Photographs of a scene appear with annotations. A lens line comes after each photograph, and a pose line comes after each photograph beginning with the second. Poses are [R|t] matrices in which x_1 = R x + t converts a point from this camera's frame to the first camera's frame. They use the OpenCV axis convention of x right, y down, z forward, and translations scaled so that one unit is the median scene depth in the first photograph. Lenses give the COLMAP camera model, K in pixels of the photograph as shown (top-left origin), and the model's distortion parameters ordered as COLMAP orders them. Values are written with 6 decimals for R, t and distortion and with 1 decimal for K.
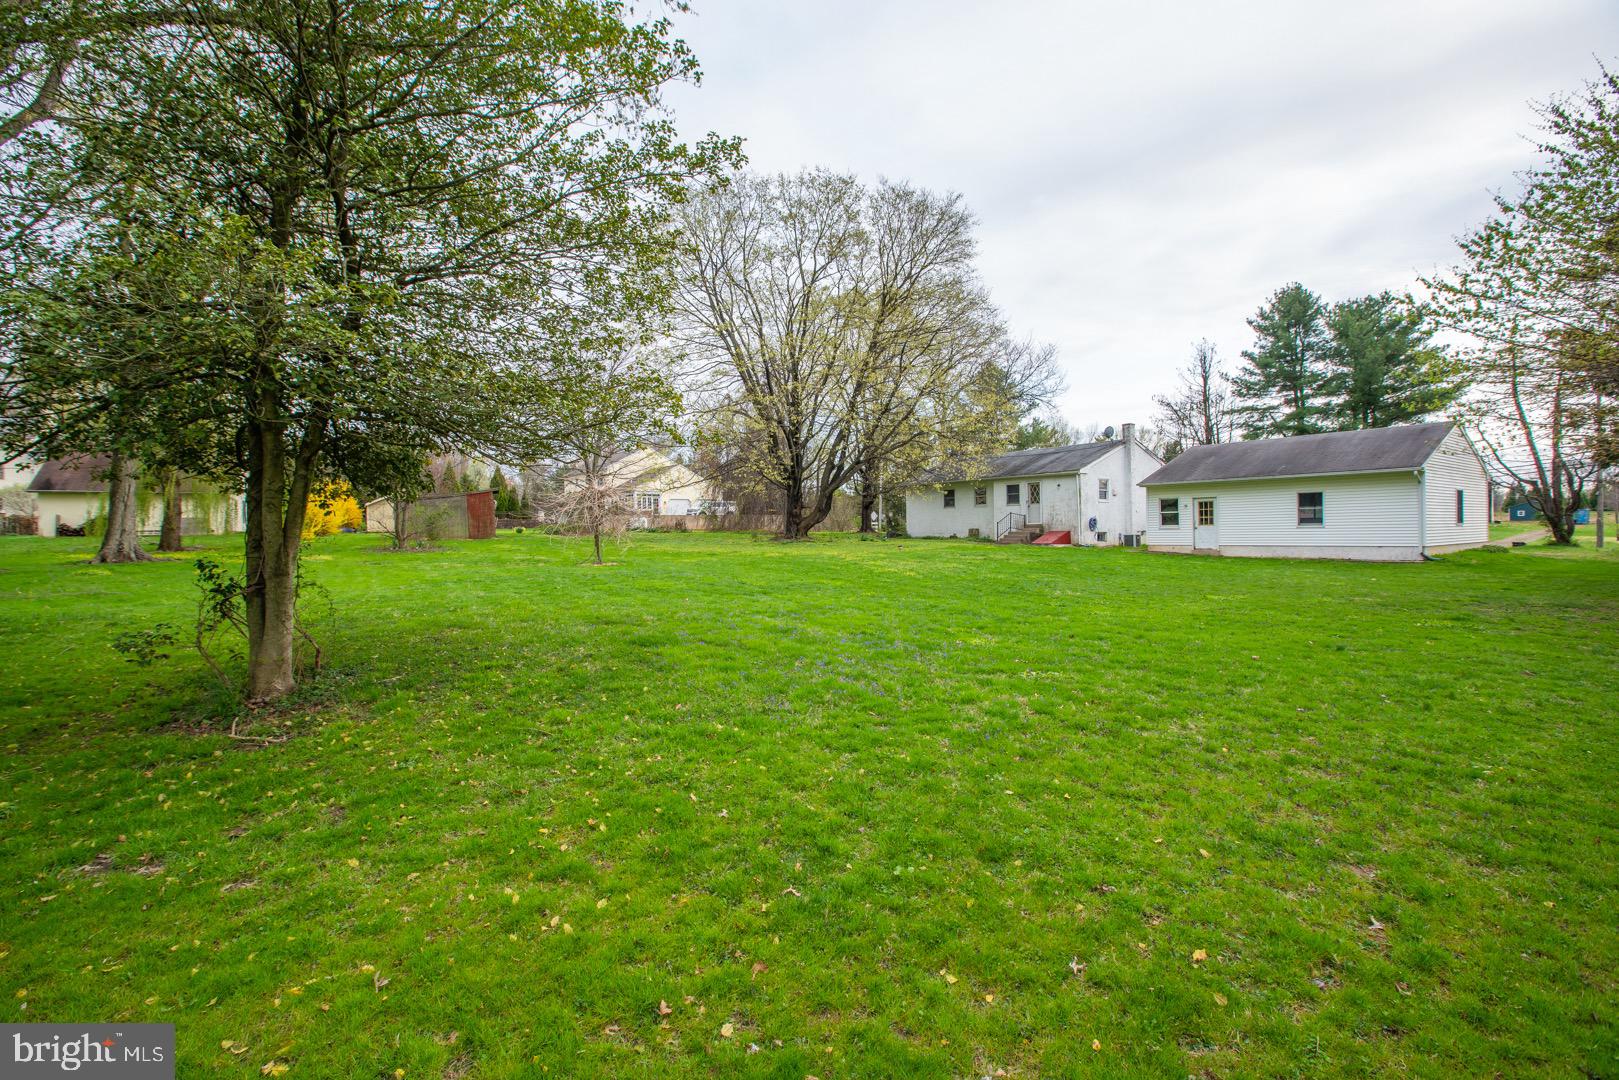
lens RADIAL K [[750.5, 0, 818.3], [0, 750.5, 529.7], [0, 0, 1]] dist [-0.011610, 0.001937]
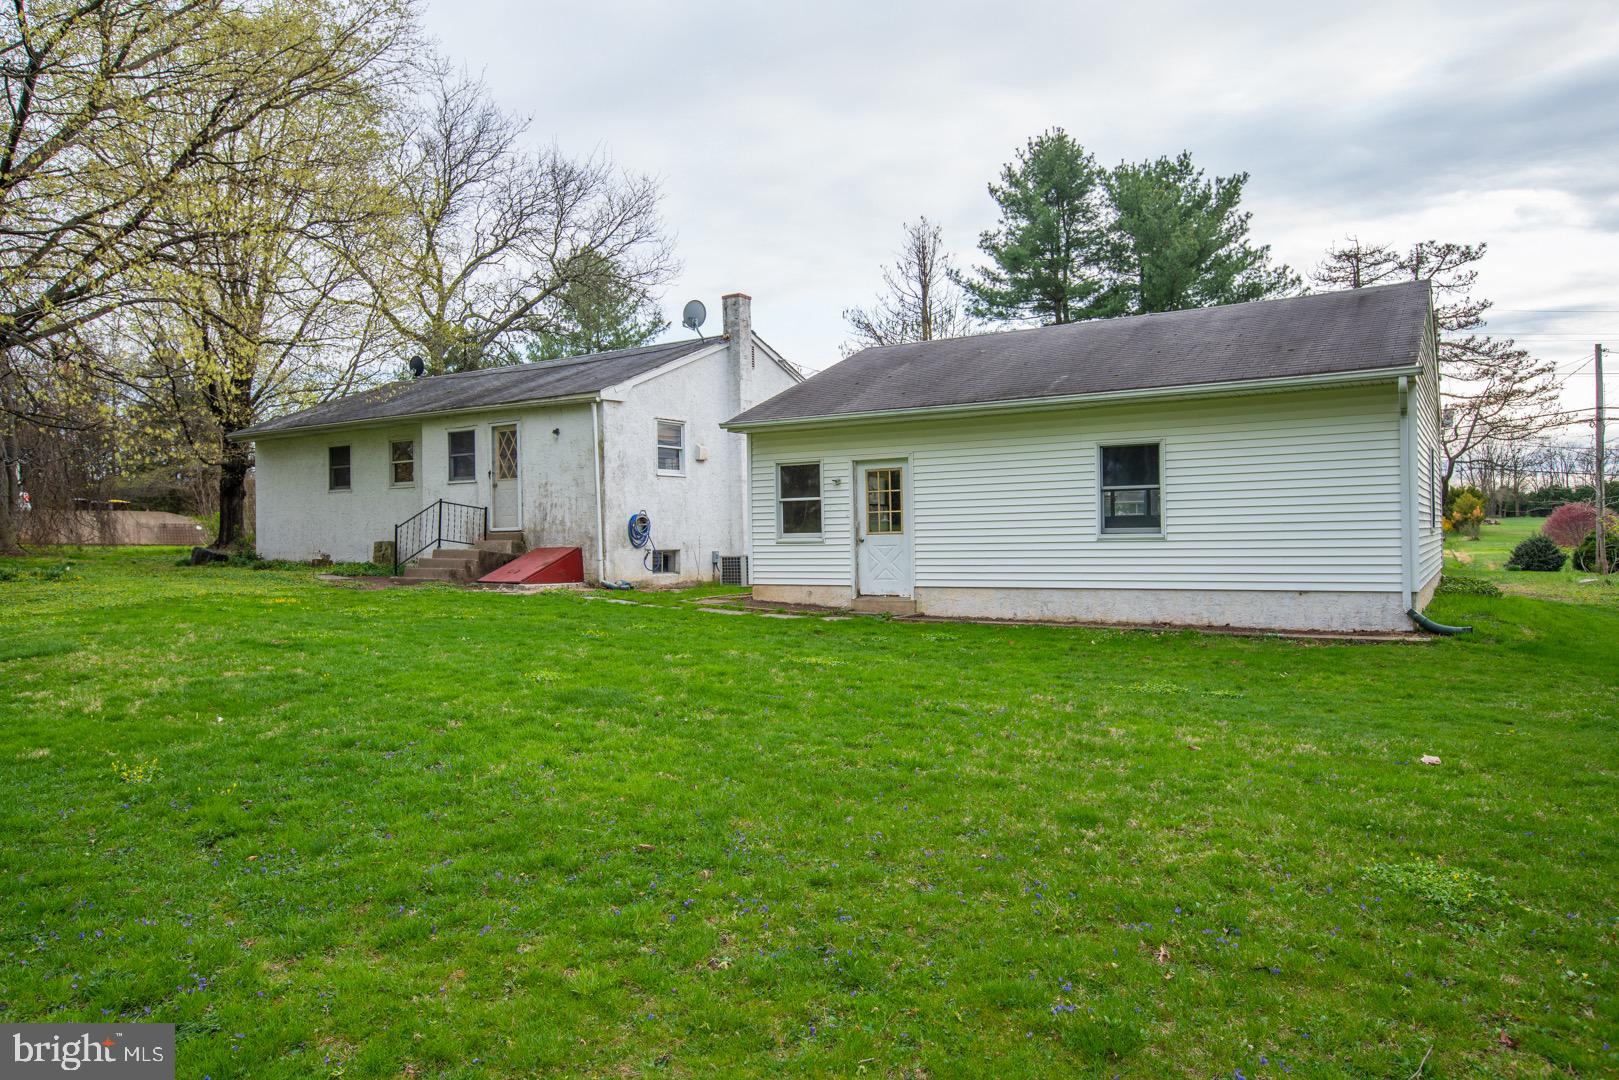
lens RADIAL K [[1109.2, 0, 805.6], [0, 1109.2, 534.1], [0, 0, 1]] dist [-0.047114, -0.001558]
pose [[0.937773, -0.000250, 0.347248, 0.224582], [0.001918, 0.999988, -0.004462, -0.002477], [-0.347243, 0.004850, 0.937763, 0.383631]]
